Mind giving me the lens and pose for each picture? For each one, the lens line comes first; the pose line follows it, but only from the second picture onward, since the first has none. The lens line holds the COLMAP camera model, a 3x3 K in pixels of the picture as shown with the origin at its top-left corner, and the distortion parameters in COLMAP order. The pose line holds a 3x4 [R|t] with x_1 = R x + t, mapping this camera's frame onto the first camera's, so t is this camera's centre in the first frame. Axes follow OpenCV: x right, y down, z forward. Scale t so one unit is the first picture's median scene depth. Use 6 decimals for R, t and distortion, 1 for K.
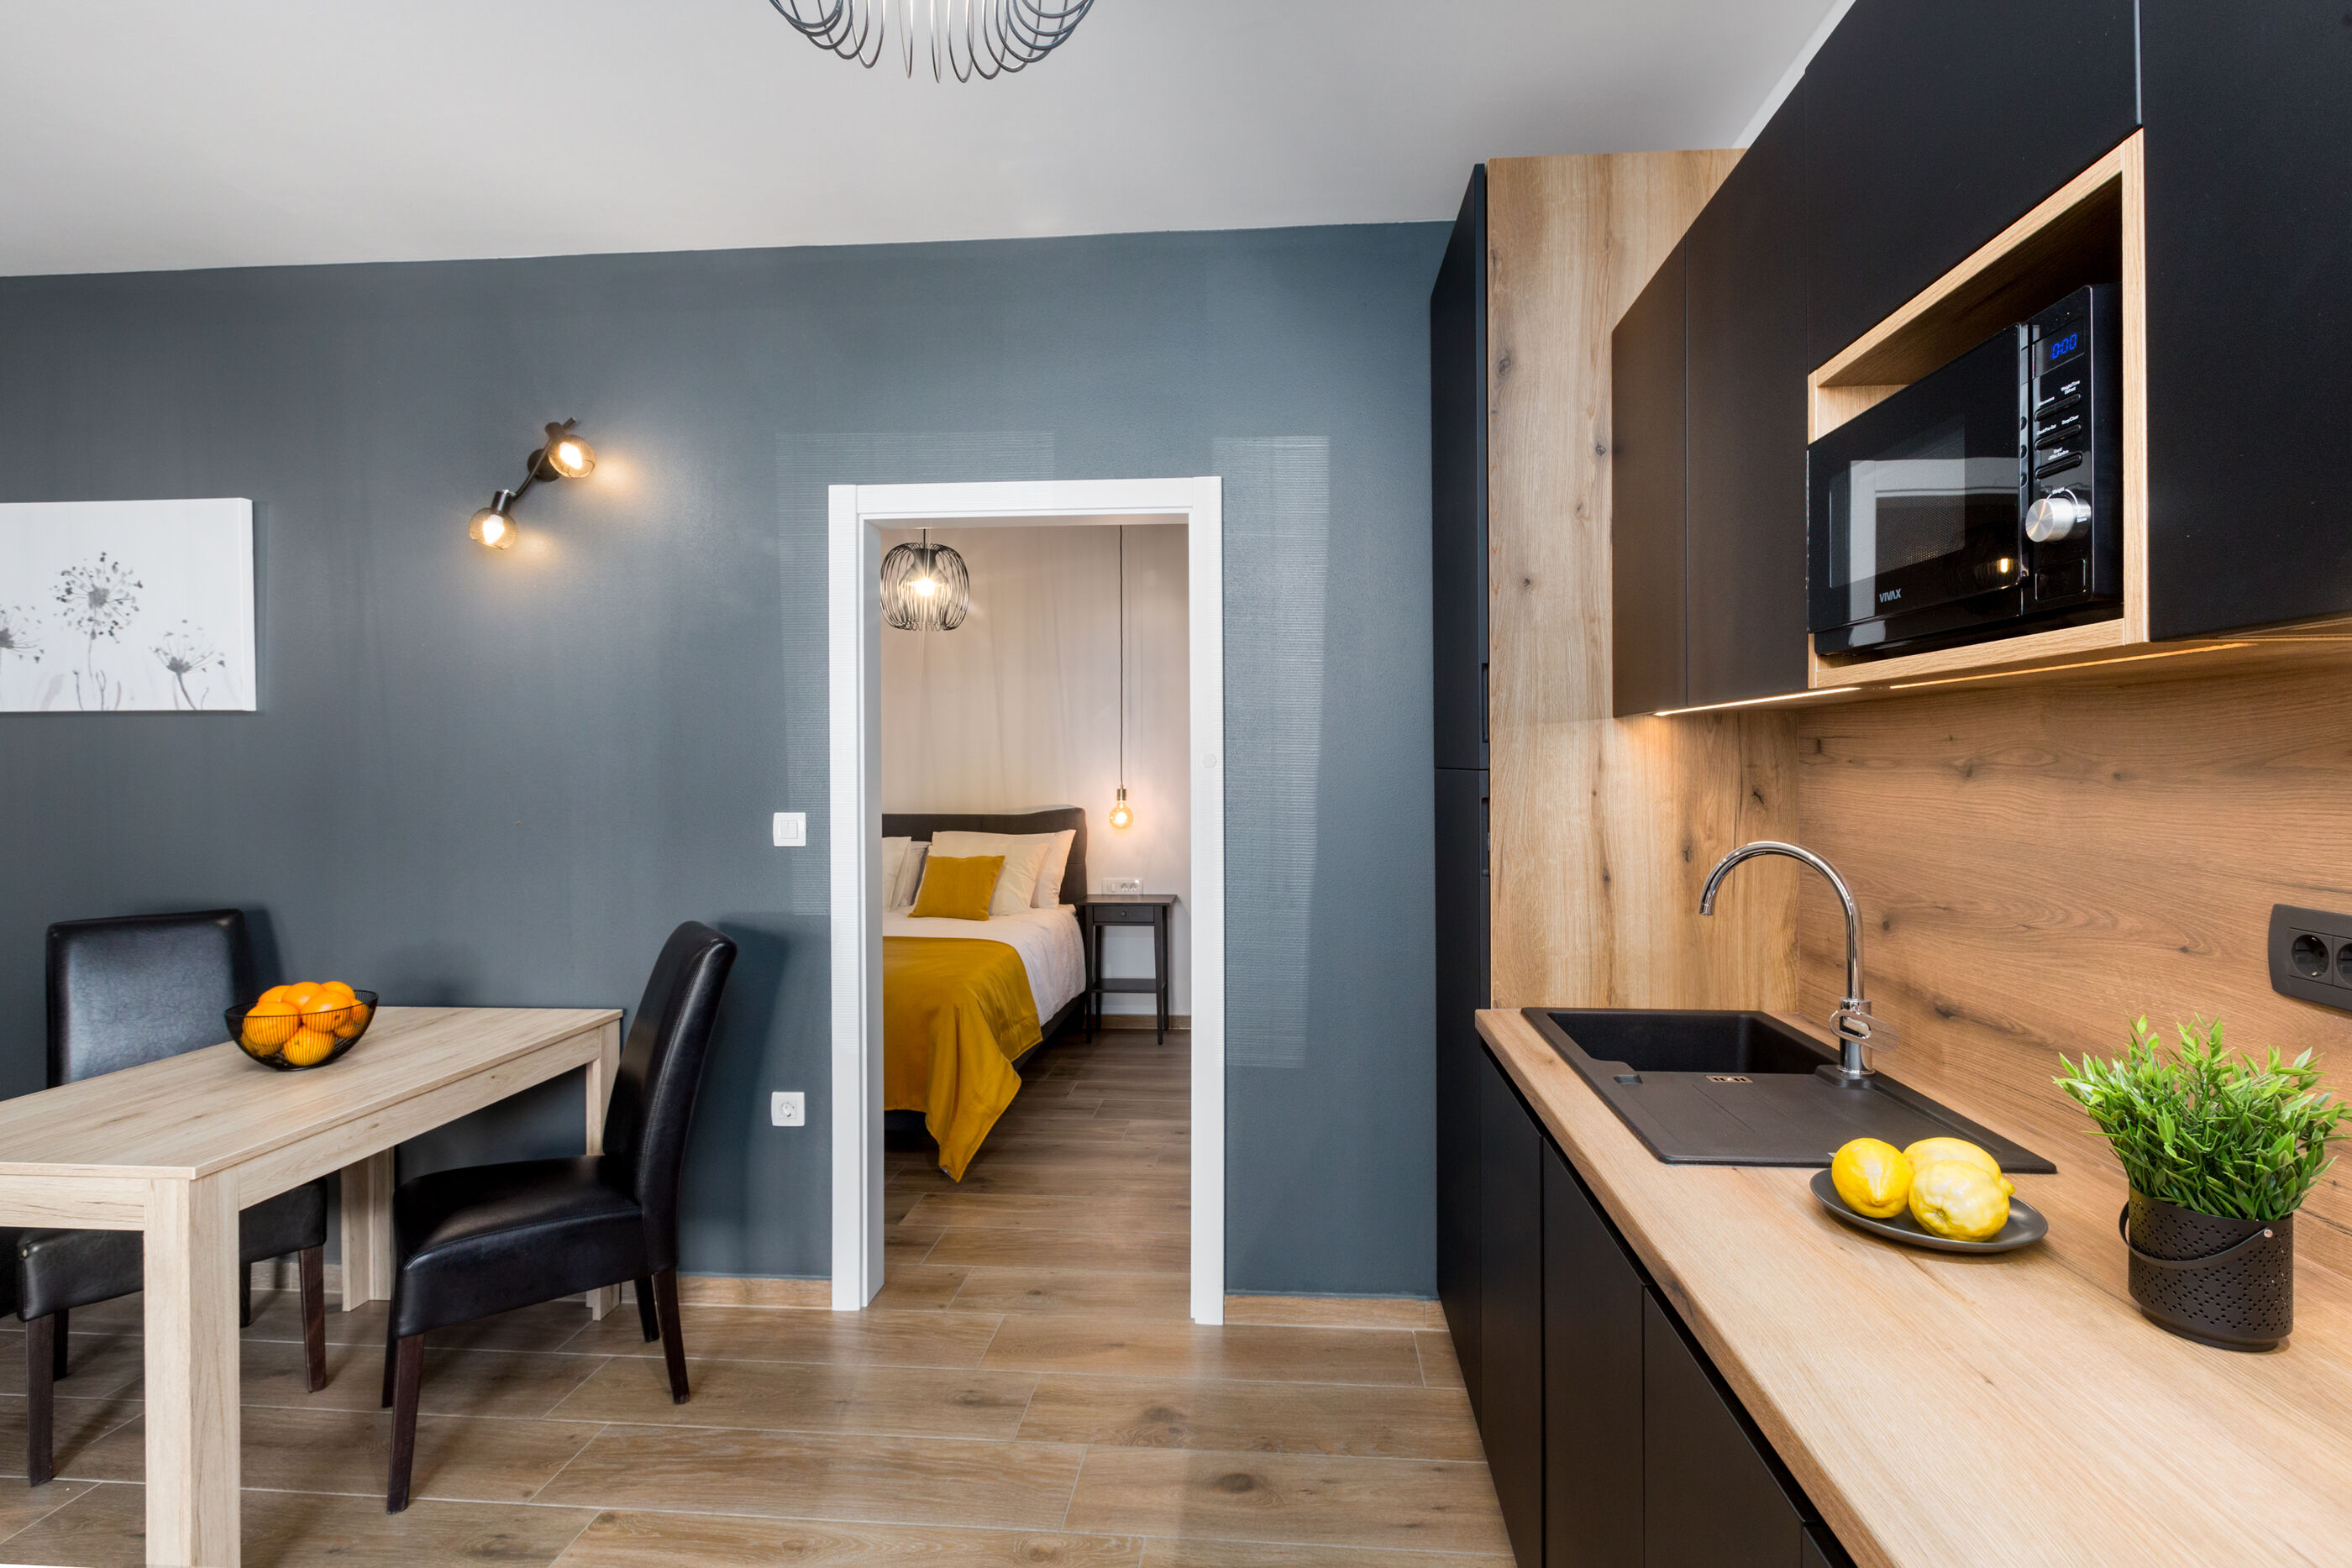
lens RADIAL K [[1080.0, 0, 1180.7], [0, 1080.0, 778.5], [0, 0, 1]] dist [-0.000311, -0.001724]
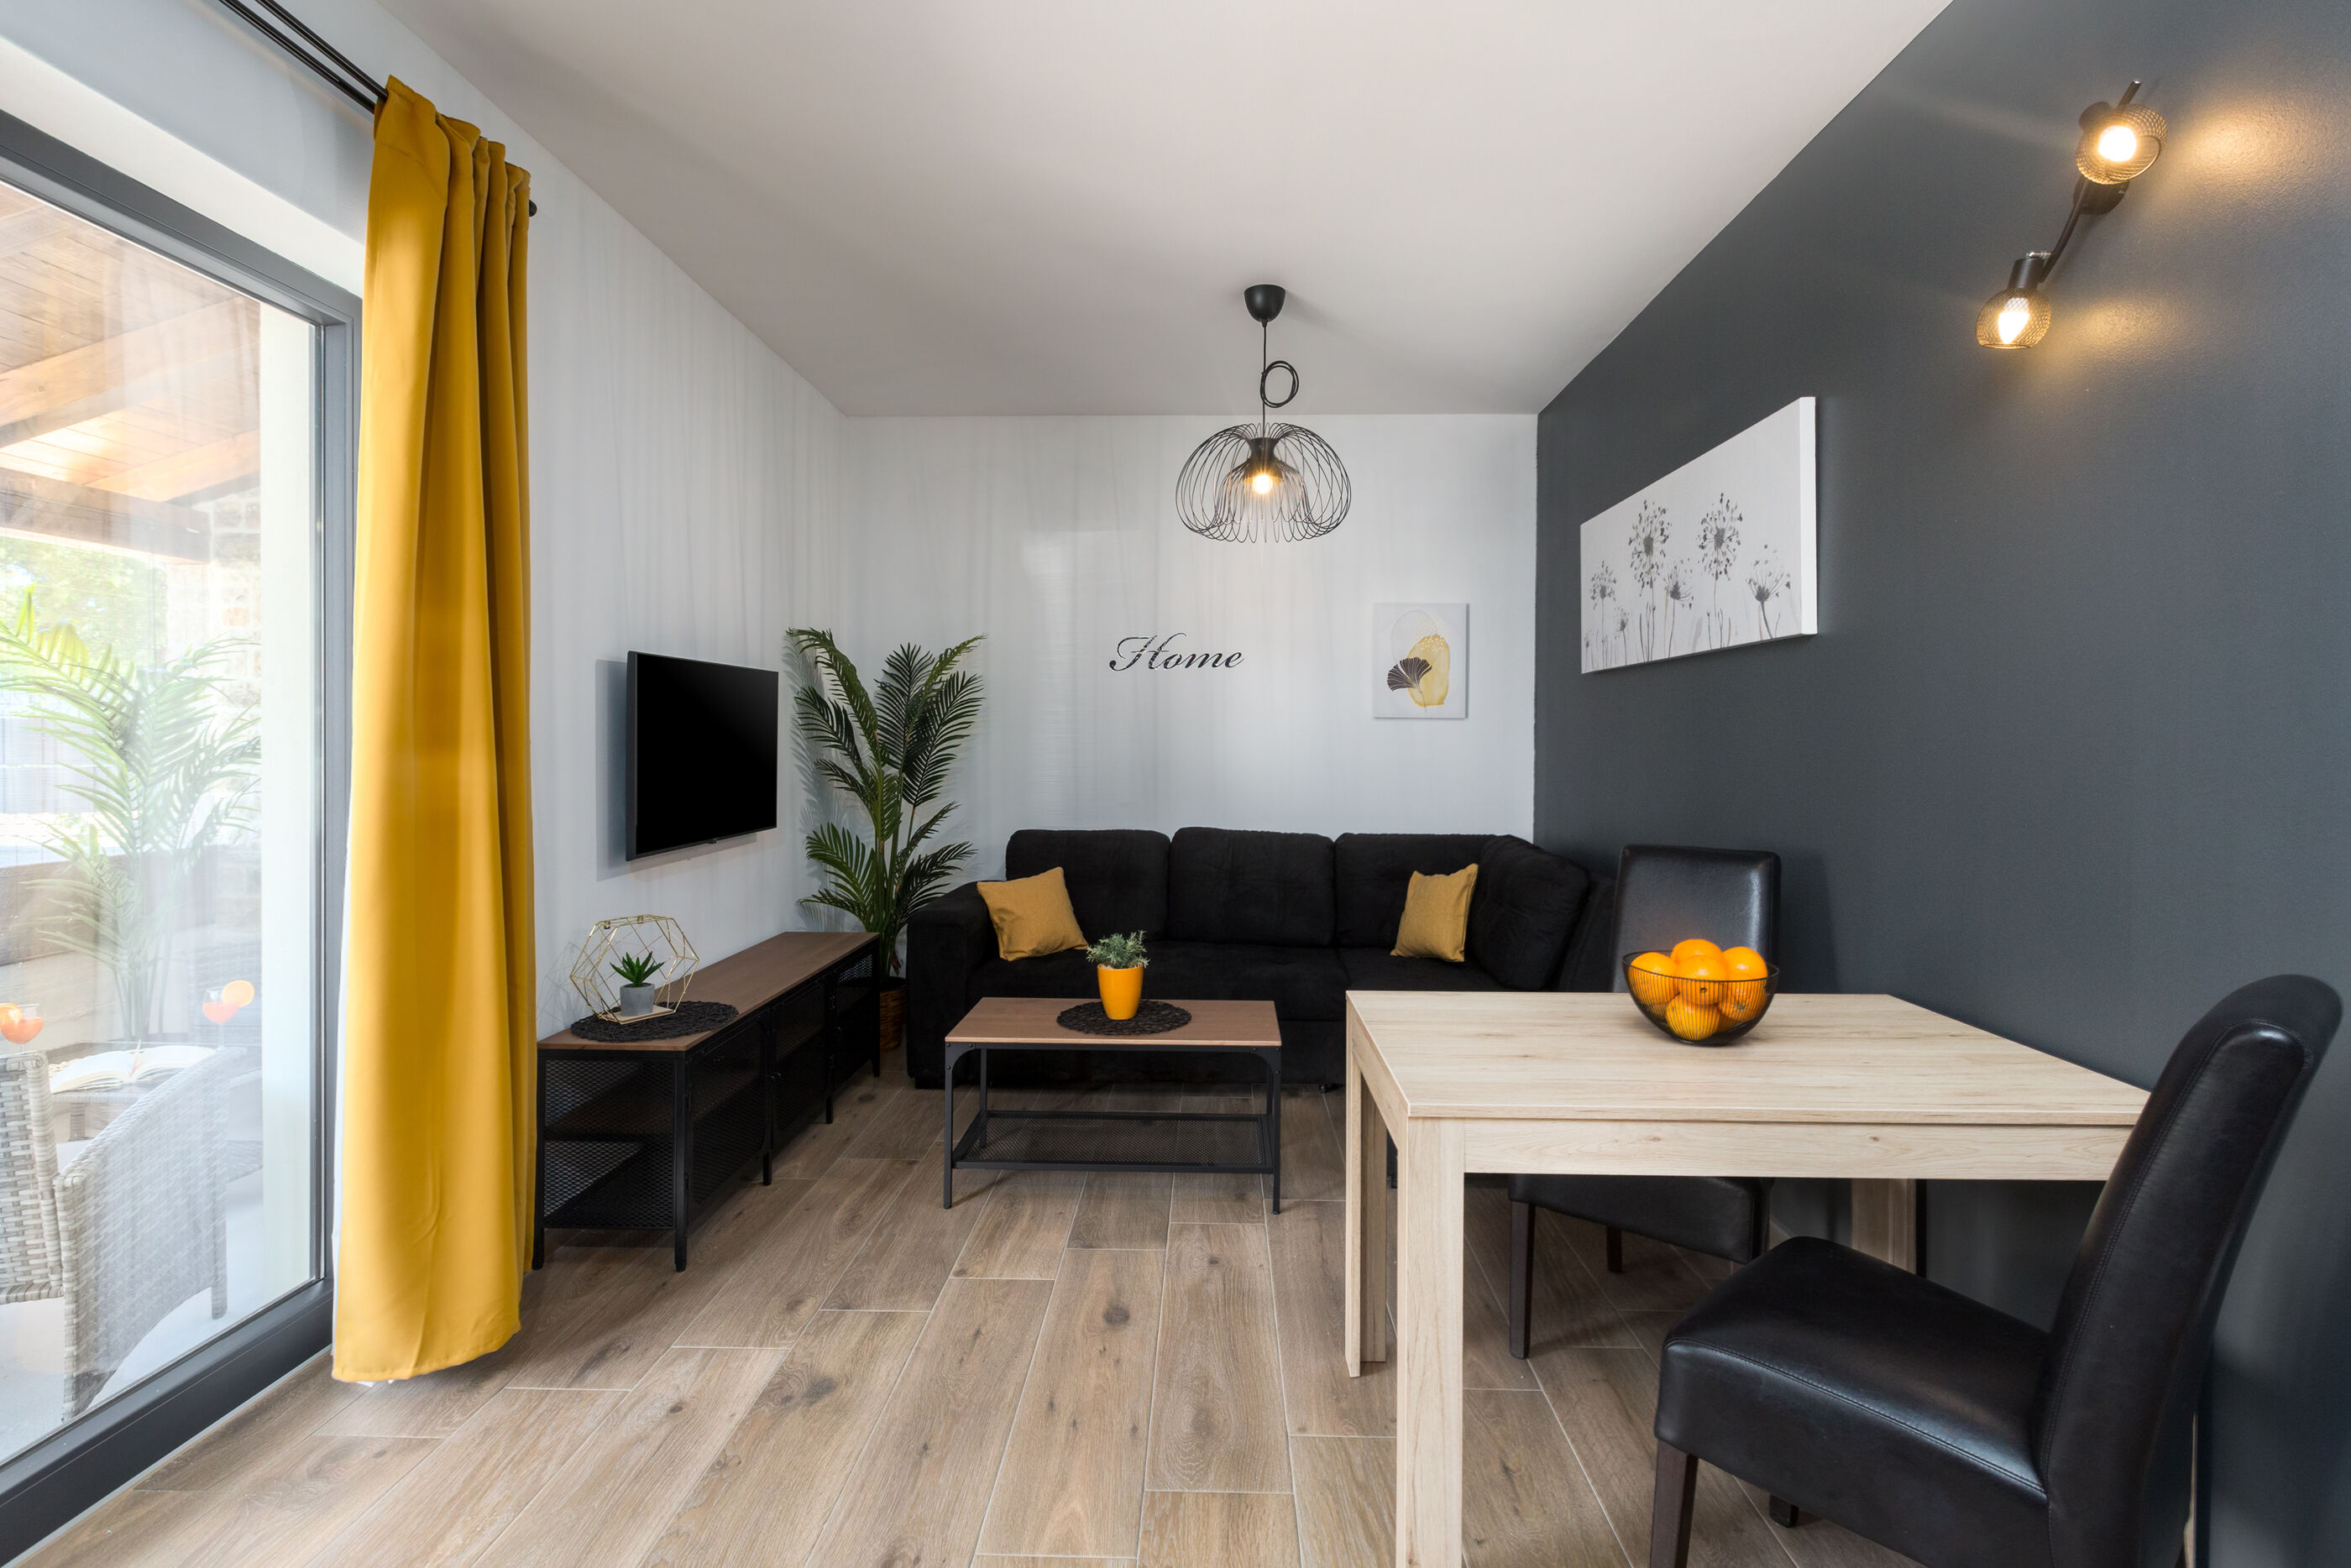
lens RADIAL K [[1079.5, 0, 1213.9], [0, 1079.5, 749.7], [0, 0, 1]] dist [-0.000311, -0.001724]
pose [[0.076137, 0.008734, -0.997059, -0.013158], [-0.014186, 0.999870, 0.007675, 0.039856], [0.996996, 0.013560, 0.076251, 0.536400]]
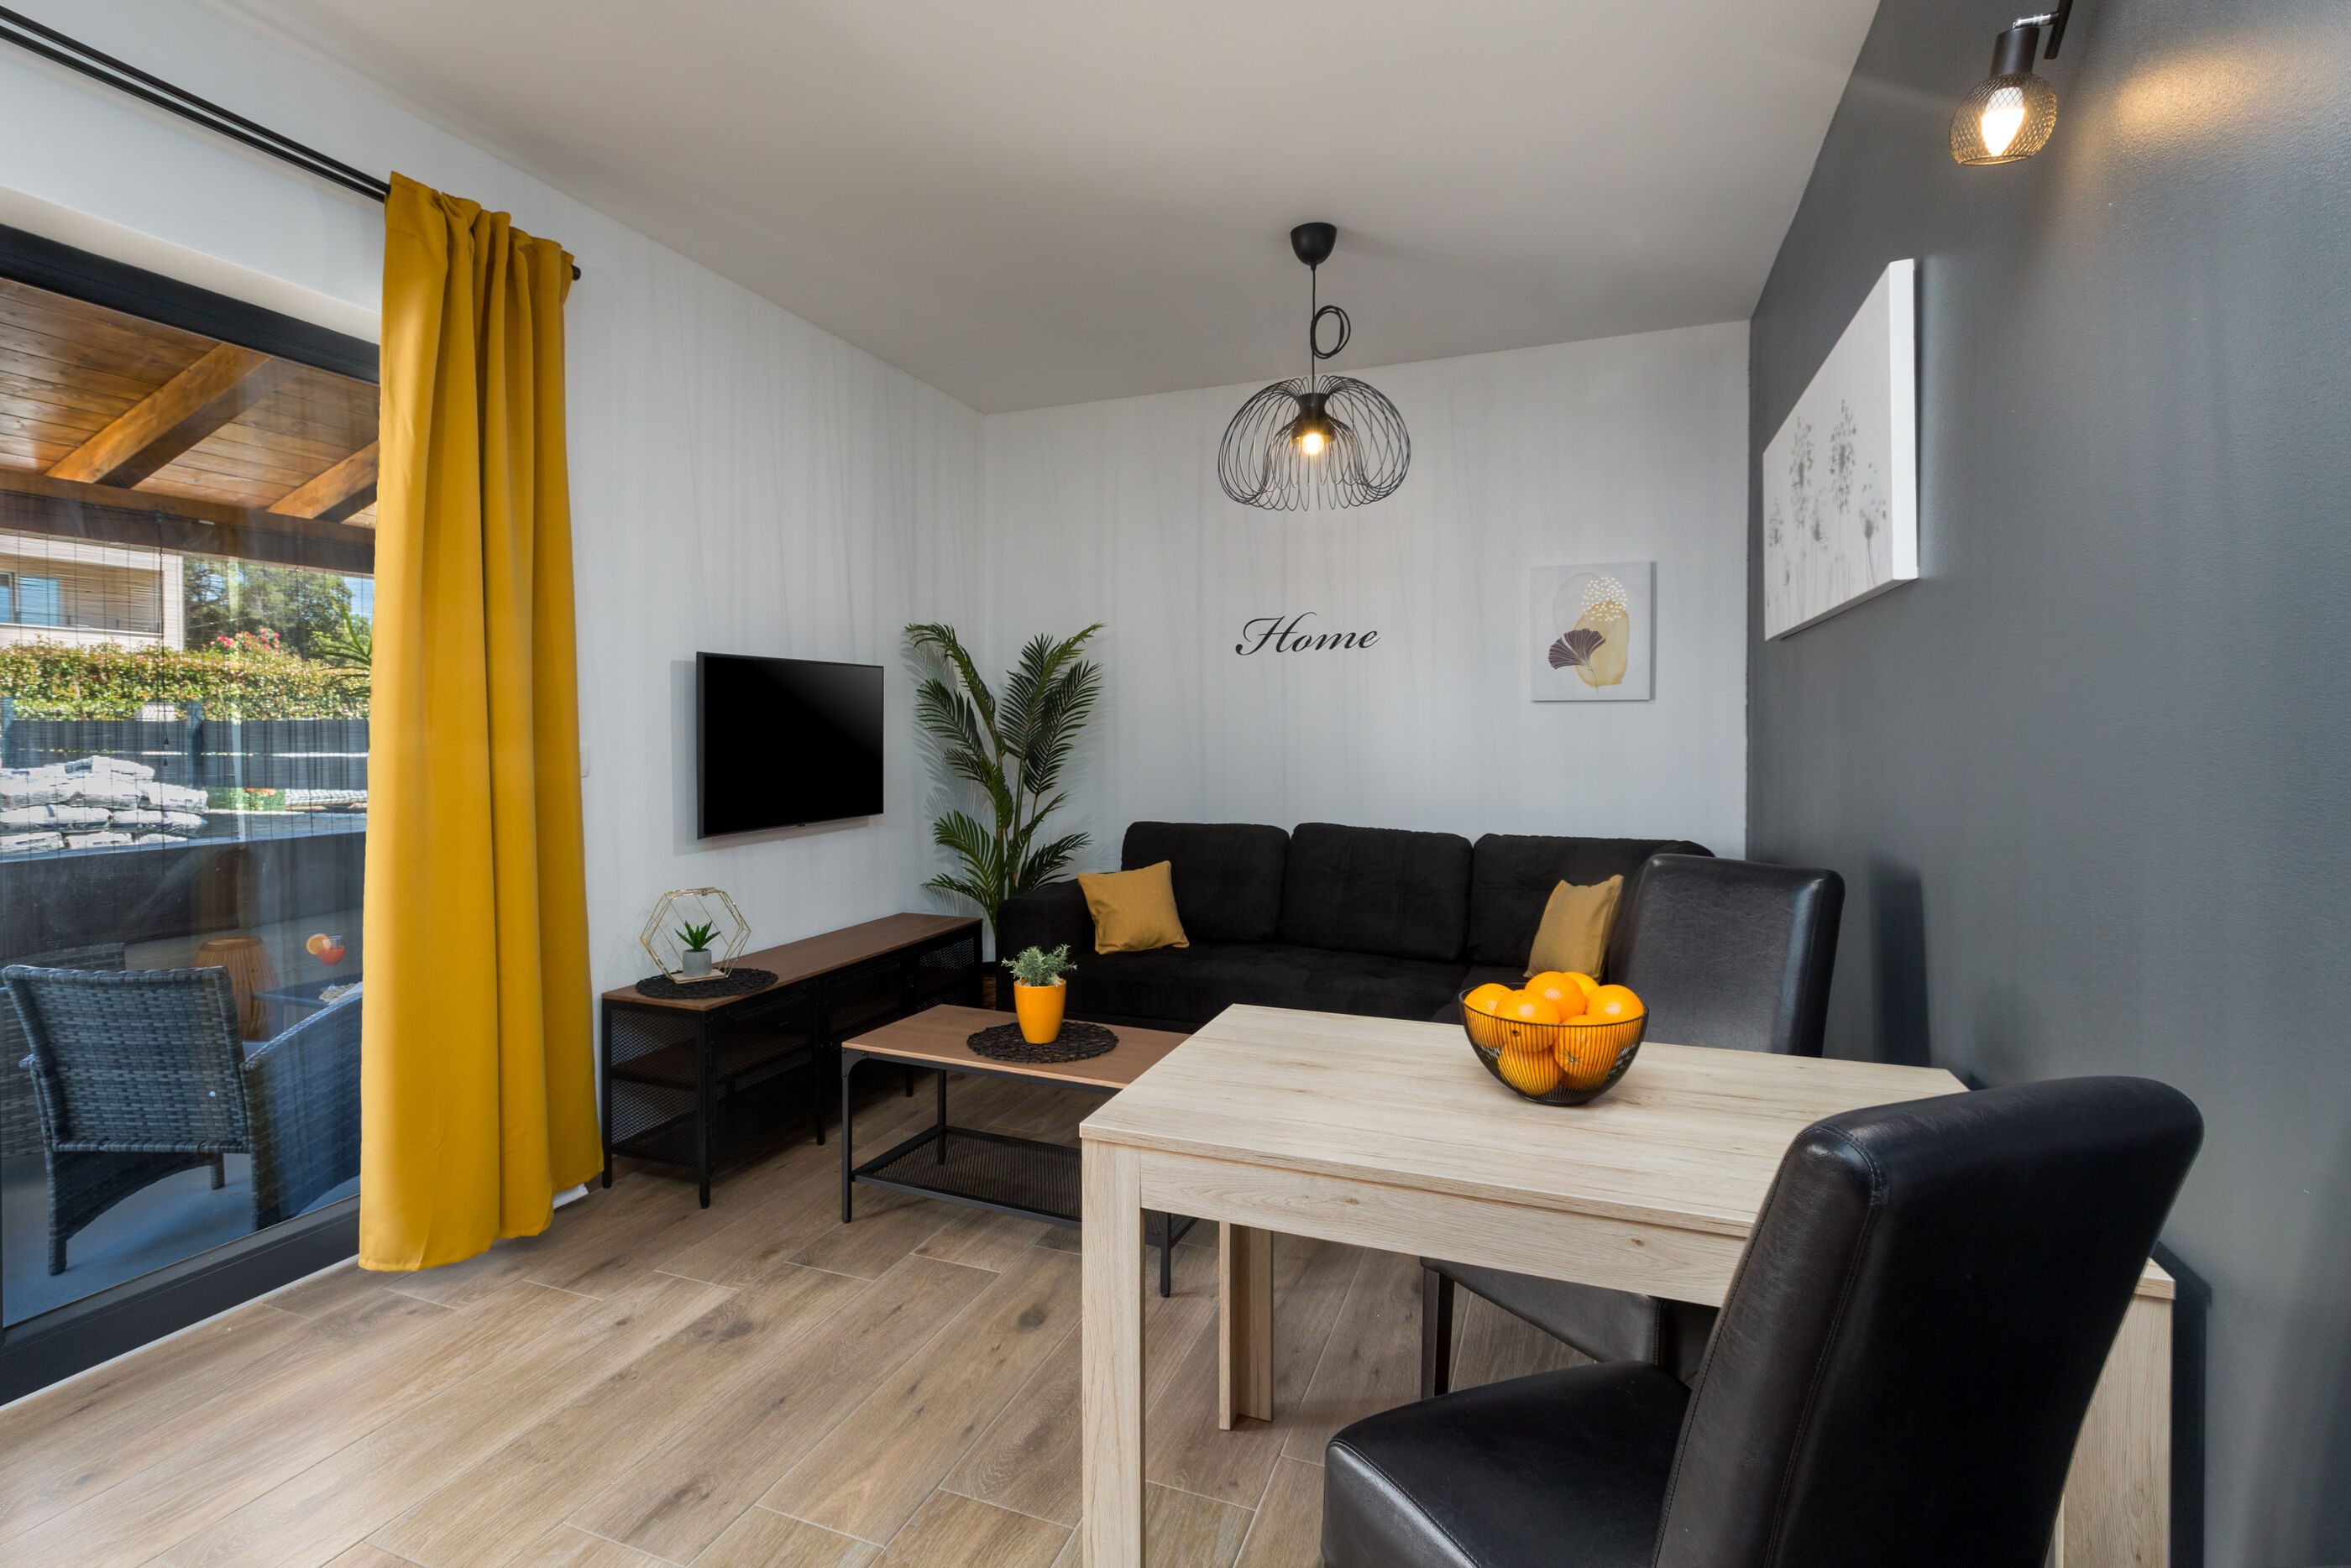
lens RADIAL K [[1144.0, 0, 1130.9], [0, 1144.0, 748.7], [0, 0, 1]] dist [-0.000146, -0.002438]
pose [[-0.297738, 0.016561, -0.954504, -0.059314], [-0.006736, 0.999788, 0.019448, 0.037196], [0.954624, 0.012220, -0.297564, 0.915644]]
